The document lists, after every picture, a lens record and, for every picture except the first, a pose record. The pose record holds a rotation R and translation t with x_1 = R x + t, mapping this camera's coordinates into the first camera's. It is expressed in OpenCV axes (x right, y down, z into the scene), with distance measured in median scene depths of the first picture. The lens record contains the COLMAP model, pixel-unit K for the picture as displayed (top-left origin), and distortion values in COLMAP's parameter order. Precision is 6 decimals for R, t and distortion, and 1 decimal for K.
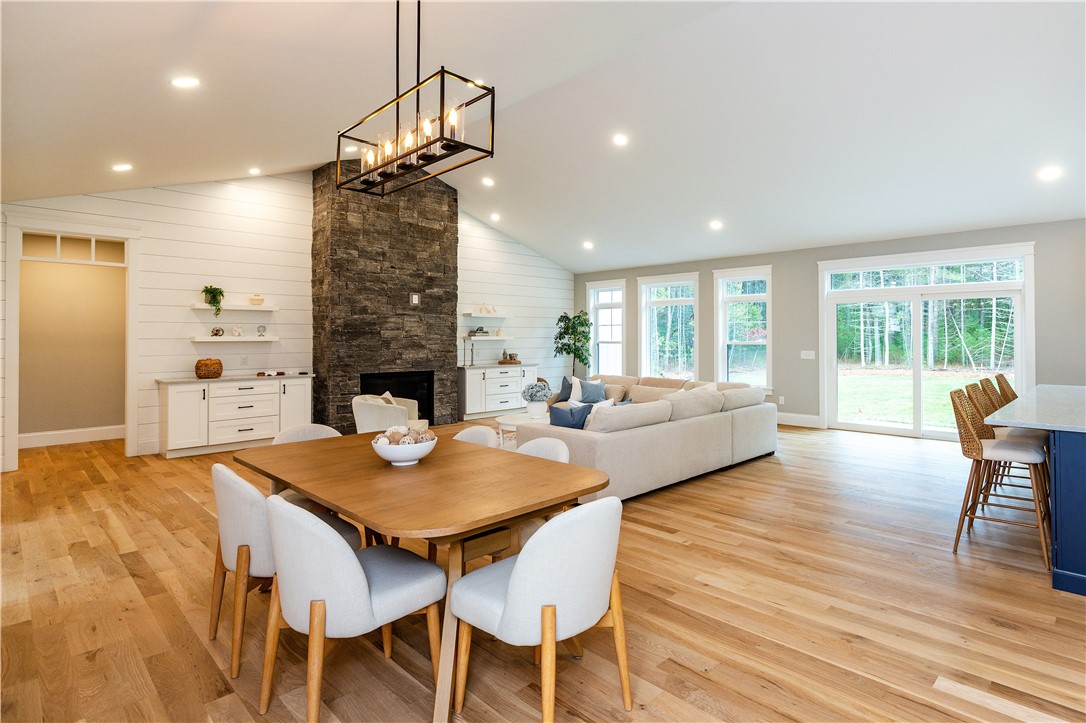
lens RADIAL K [[494.4, 0, 563.2], [0, 494.4, 339.1], [0, 0, 1]] dist [-0.002142, 0.003563]
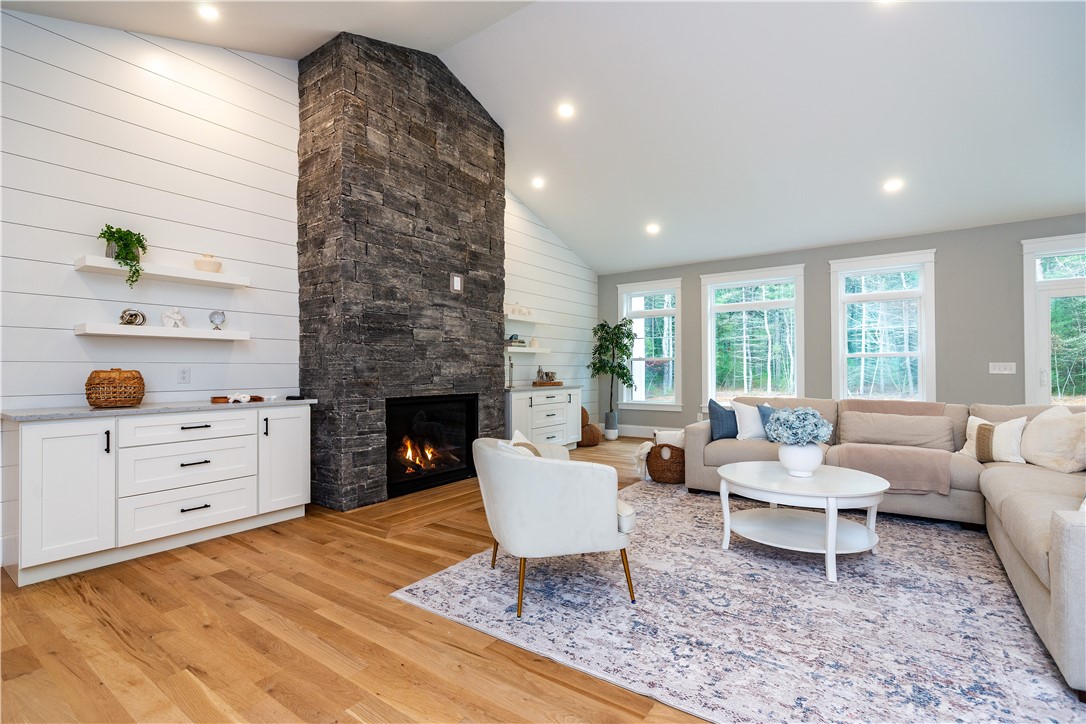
lens RADIAL K [[494.4, 0, 544.9], [0, 494.4, 367.0], [0, 0, 1]] dist [-0.002142, 0.003563]
pose [[0.992359, -0.000630, 0.123382, -0.283623], [0.000654, 1.000000, -0.000151, 0.031195], [-0.123382, 0.000231, 0.992359, 0.367319]]
